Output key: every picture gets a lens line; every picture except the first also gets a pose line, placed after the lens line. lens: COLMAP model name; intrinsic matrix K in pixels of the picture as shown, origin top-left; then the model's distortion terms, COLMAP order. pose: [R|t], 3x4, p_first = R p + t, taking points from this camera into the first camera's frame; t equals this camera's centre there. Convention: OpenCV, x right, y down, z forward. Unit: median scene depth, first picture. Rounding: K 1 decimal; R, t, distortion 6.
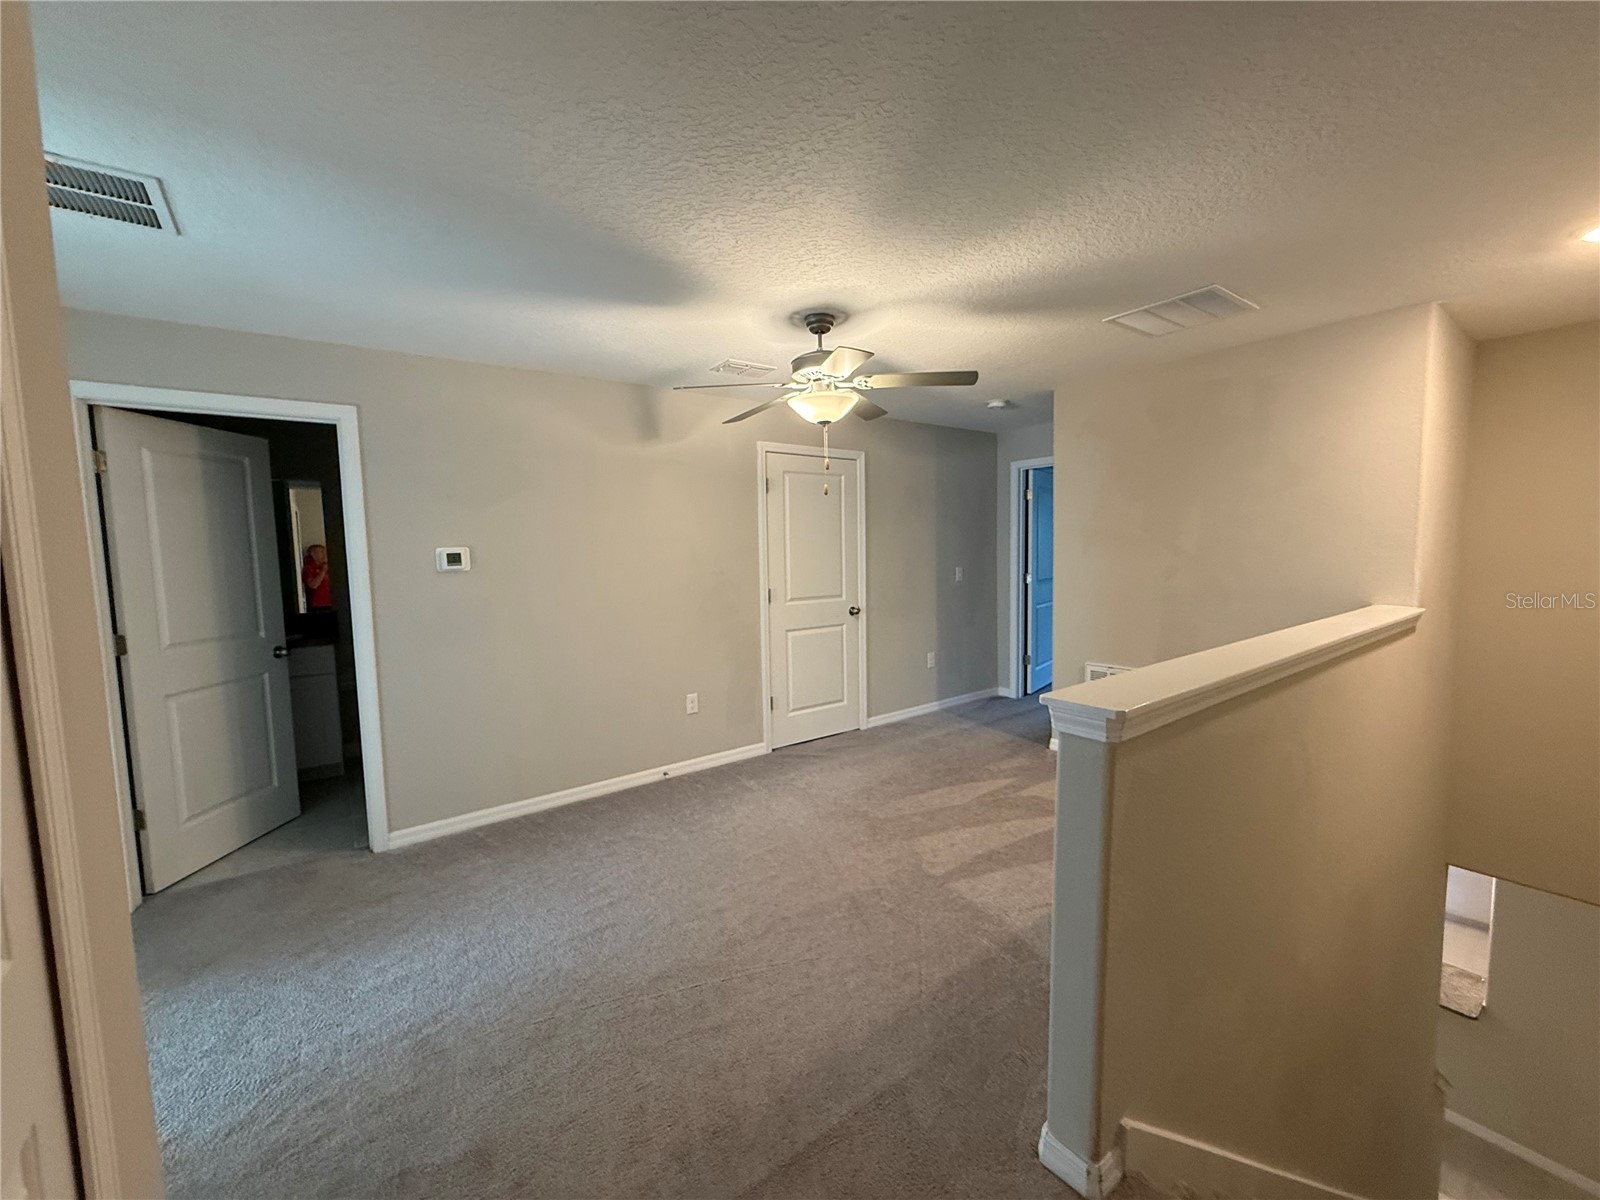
lens RADIAL K [[640.7, 0, 809.1], [0, 640.7, 597.8], [0, 0, 1]] dist [0.001673, 0.000149]
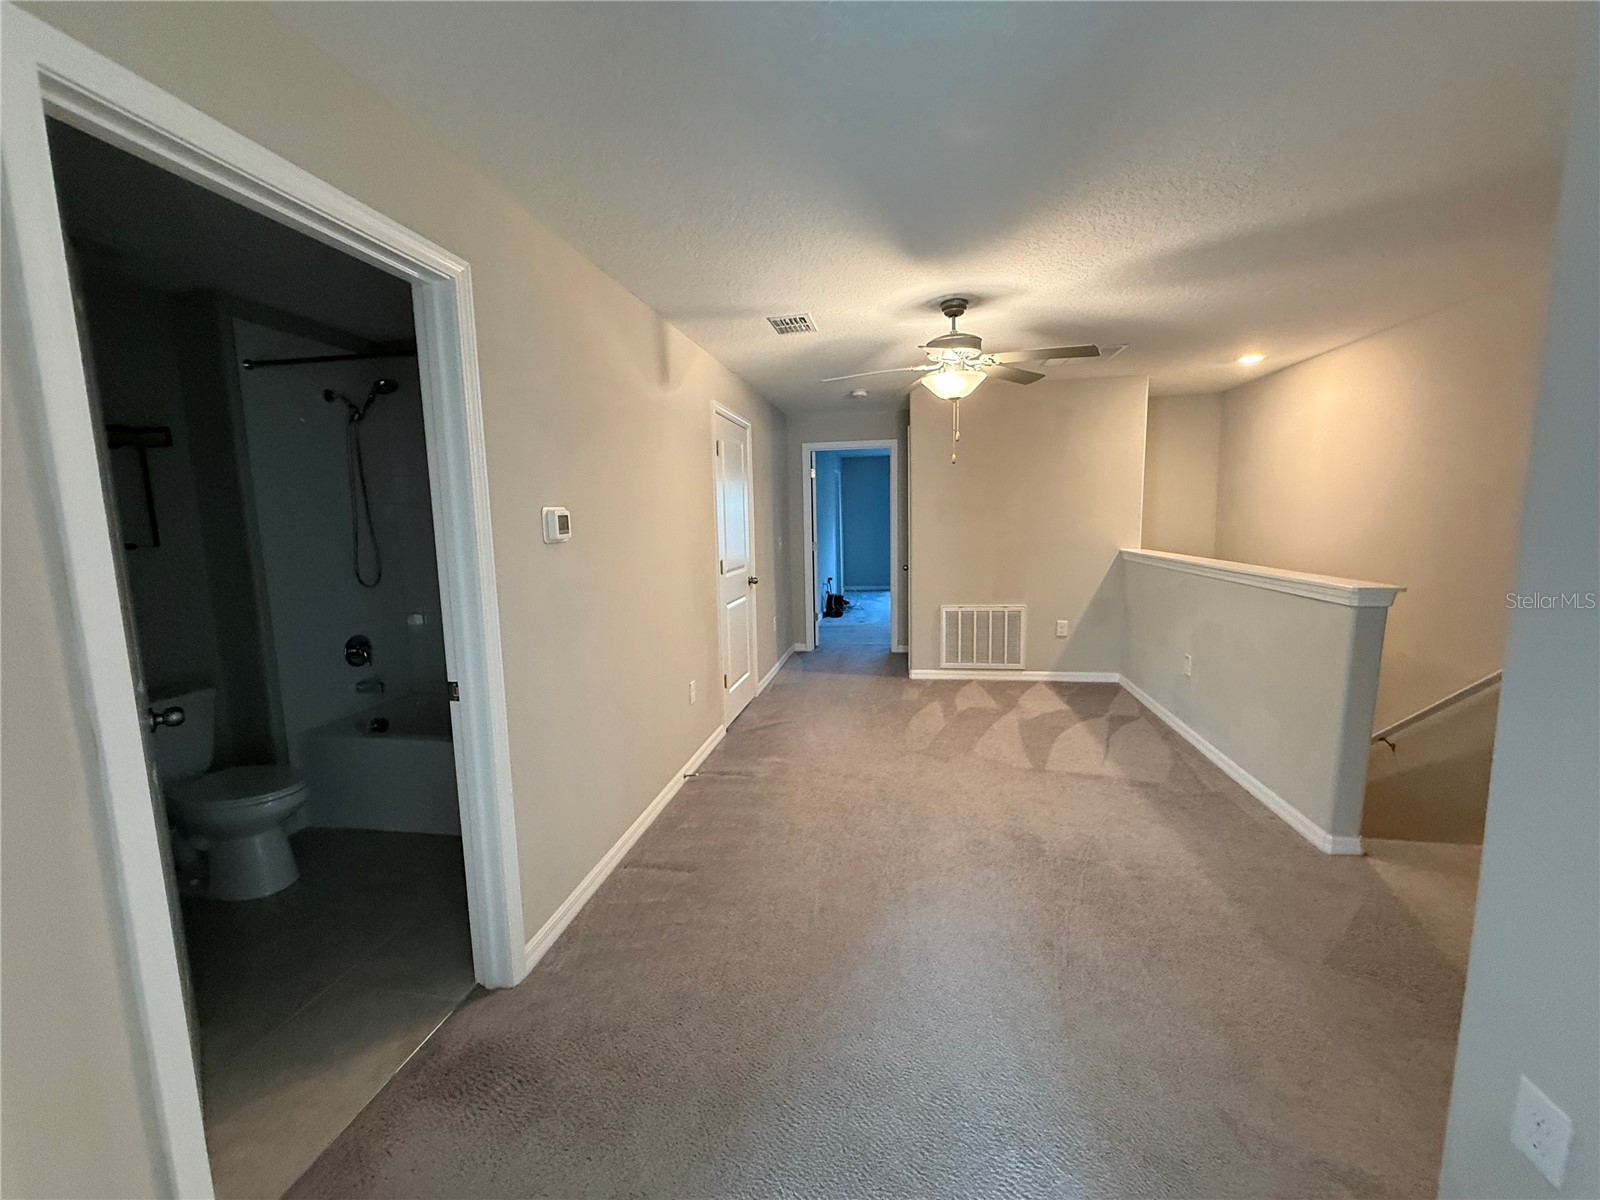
lens RADIAL K [[633.8, 0, 800.0], [0, 633.8, 600.0], [0, 0, 1]] dist [-0.000260, -0.000027]
pose [[0.726268, -0.081992, 0.682504, -0.726949], [0.059202, 0.996633, 0.056731, -0.001654], [-0.684858, -0.000796, 0.728677, 0.288943]]
